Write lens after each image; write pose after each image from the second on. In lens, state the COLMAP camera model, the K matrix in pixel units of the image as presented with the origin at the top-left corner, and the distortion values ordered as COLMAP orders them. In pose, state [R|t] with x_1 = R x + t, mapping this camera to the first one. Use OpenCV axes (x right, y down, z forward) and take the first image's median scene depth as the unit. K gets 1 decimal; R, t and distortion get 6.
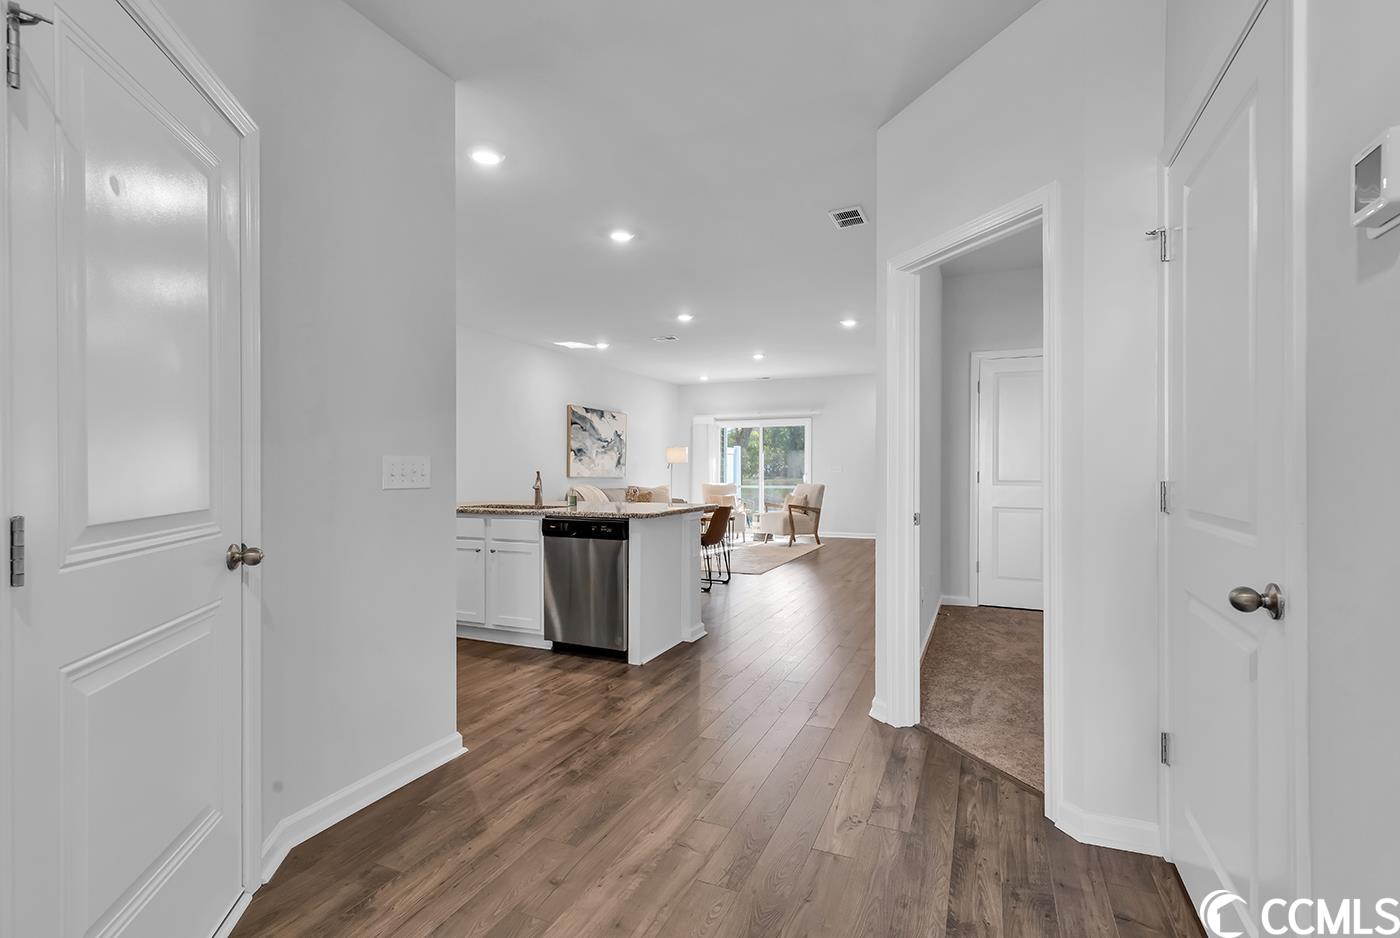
lens RADIAL K [[730.9, 0, 650.4], [0, 730.9, 466.3], [0, 0, 1]] dist [0.001530, -0.000758]
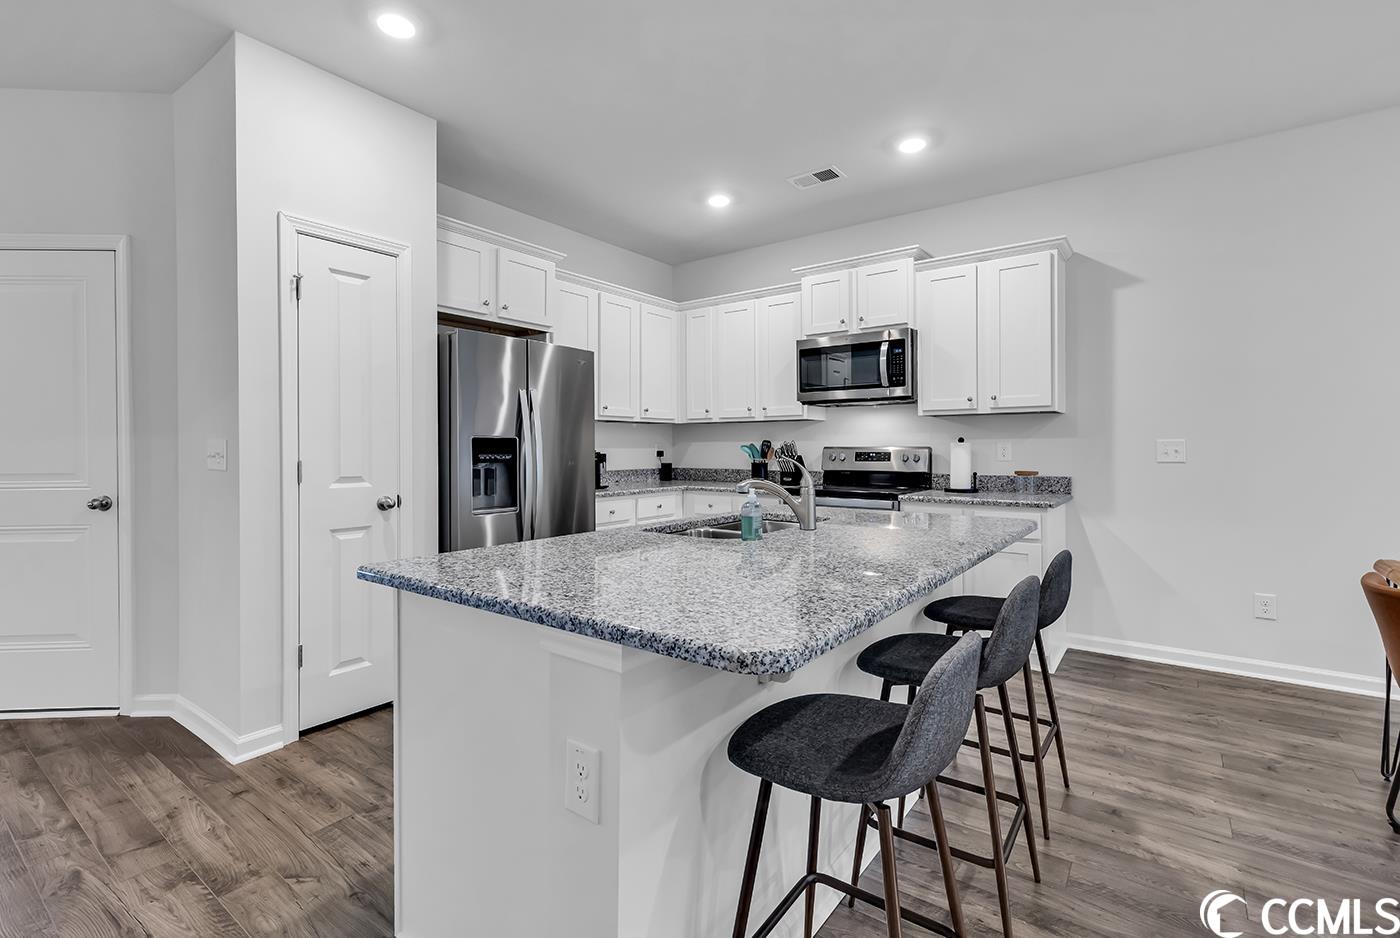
lens RADIAL K [[570.4, 0, 603.0], [0, 570.4, 448.4], [0, 0, 1]] dist [0.006168, -0.000046]
pose [[-0.158609, 0.001246, -0.987341, 0.130856], [0.006611, 0.999978, 0.000200, 0.000424], [0.987319, -0.006496, -0.158613, 0.543085]]
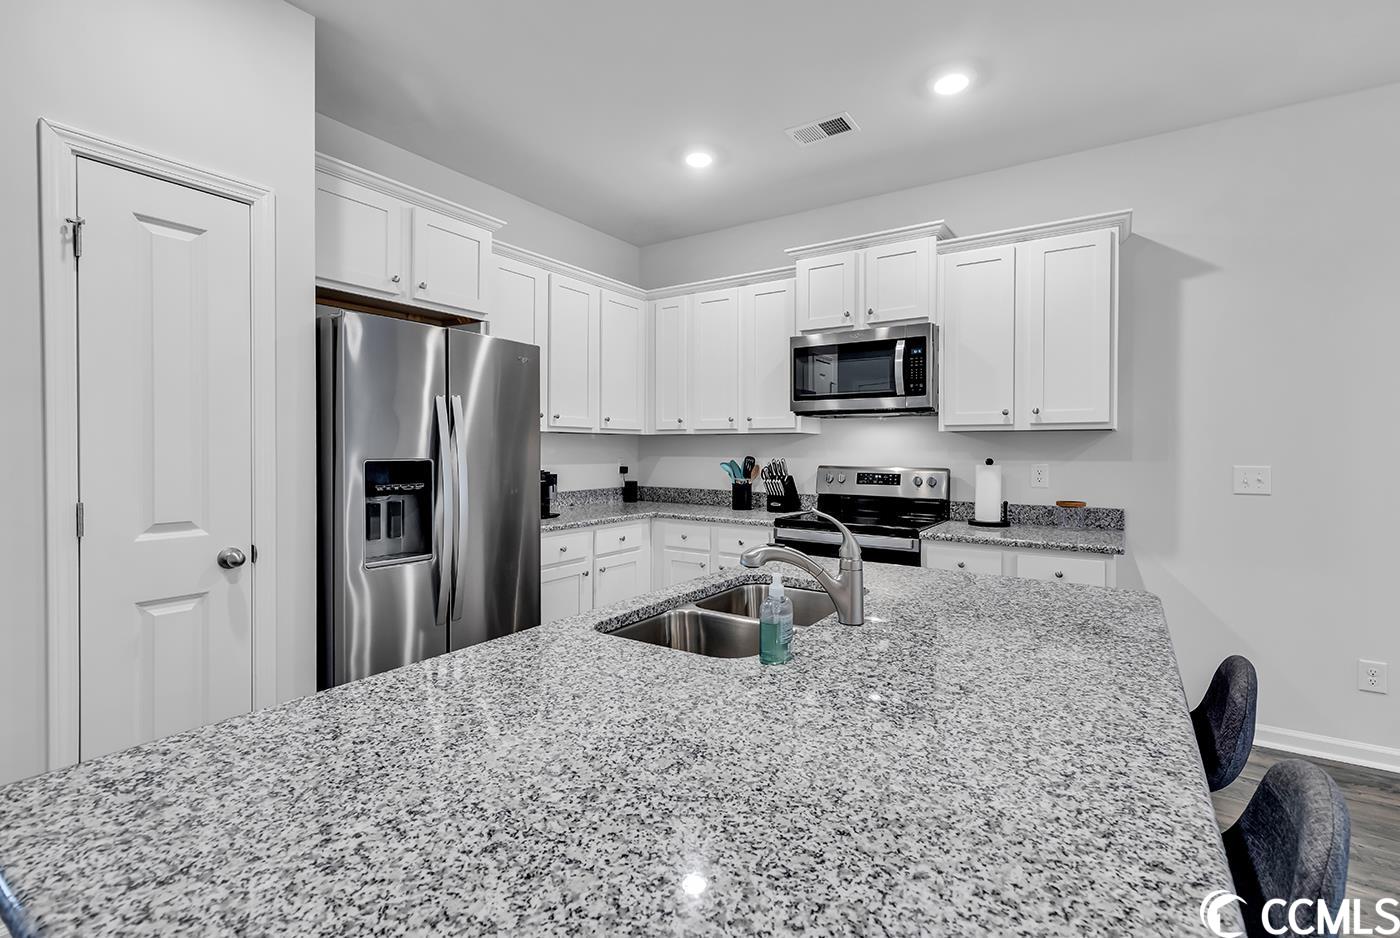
lens RADIAL K [[613.5, 0, 602.5], [0, 613.5, 460.3], [0, 0, 1]] dist [0.004517, 0.000187]
pose [[-0.093254, 0.010911, -0.995583, 0.060914], [0.002083, 0.999940, 0.010764, -0.009724], [0.995640, -0.001070, -0.093271, 0.538574]]
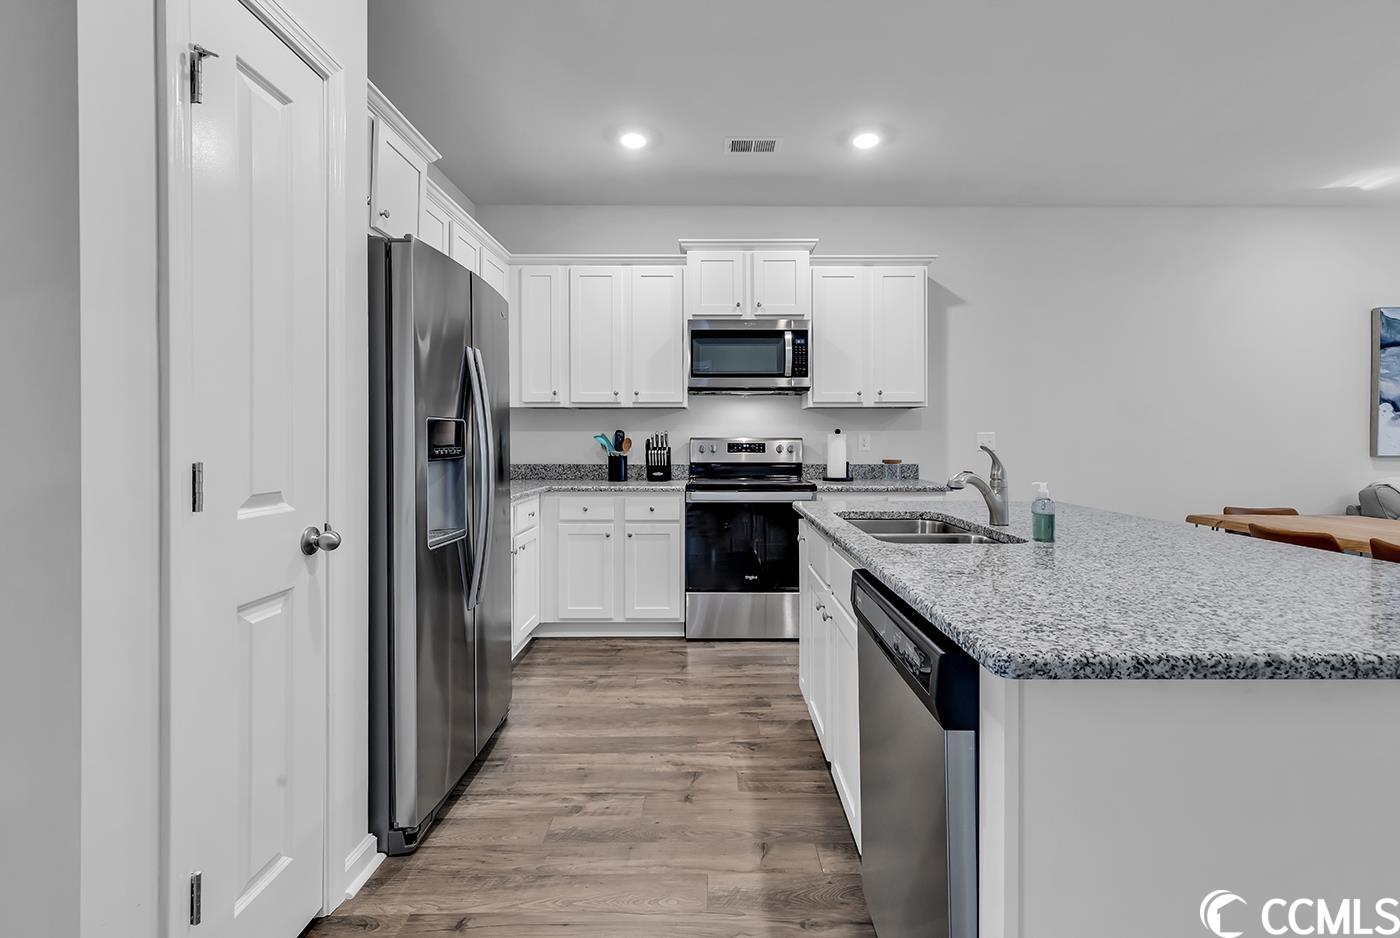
lens RADIAL K [[646.1, 0, 672.0], [0, 646.1, 438.4], [0, 0, 1]] dist [0.006072, 0.000067]
pose [[0.466230, -0.001465, -0.884662, 0.054034], [0.004184, 0.999991, 0.000549, 0.000699], [0.884654, -0.003957, 0.466232, 0.380194]]
